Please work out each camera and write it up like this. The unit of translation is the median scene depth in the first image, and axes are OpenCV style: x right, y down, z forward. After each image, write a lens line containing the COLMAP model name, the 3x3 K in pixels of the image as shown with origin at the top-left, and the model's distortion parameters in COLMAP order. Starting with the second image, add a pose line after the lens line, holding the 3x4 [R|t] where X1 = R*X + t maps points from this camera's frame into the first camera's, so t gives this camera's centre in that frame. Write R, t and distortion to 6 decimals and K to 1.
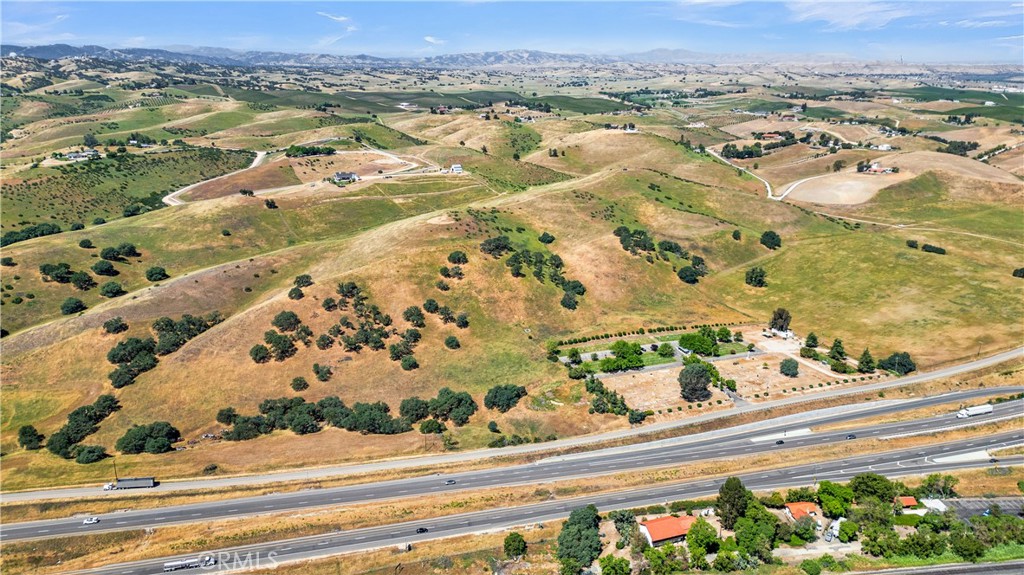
lens RADIAL K [[739.4, 0, 514.1], [0, 739.4, 289.6], [0, 0, 1]] dist [0.059279, -0.047232]
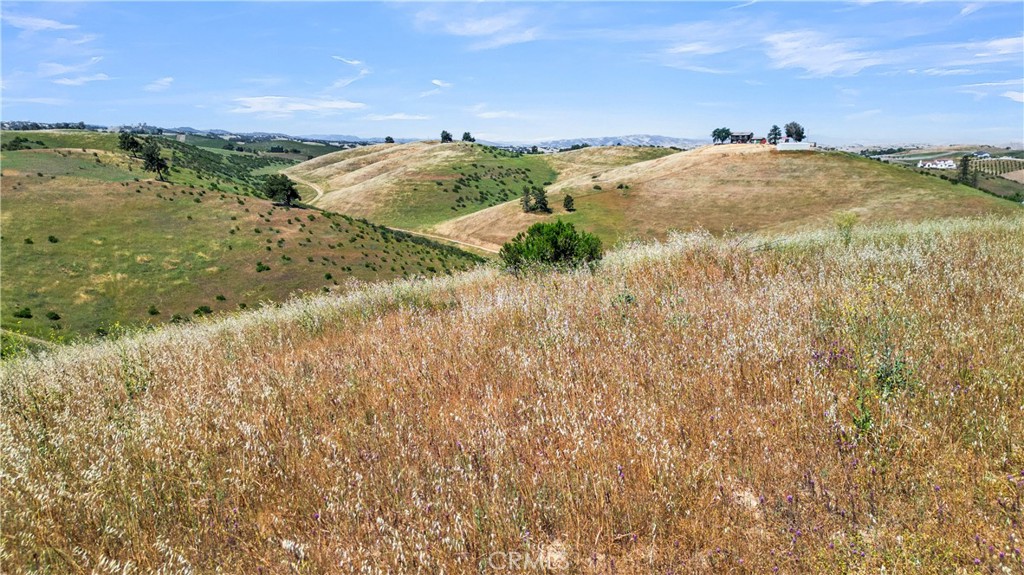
lens RADIAL K [[739.4, 0, 512.8], [0, 739.4, 284.4], [0, 0, 1]] dist [0.059279, -0.047232]
pose [[0.985839, 0.030130, -0.164967, 0.120157], [-0.050231, 0.991615, -0.119069, -0.140479], [0.159997, 0.125669, 0.979085, 0.875925]]
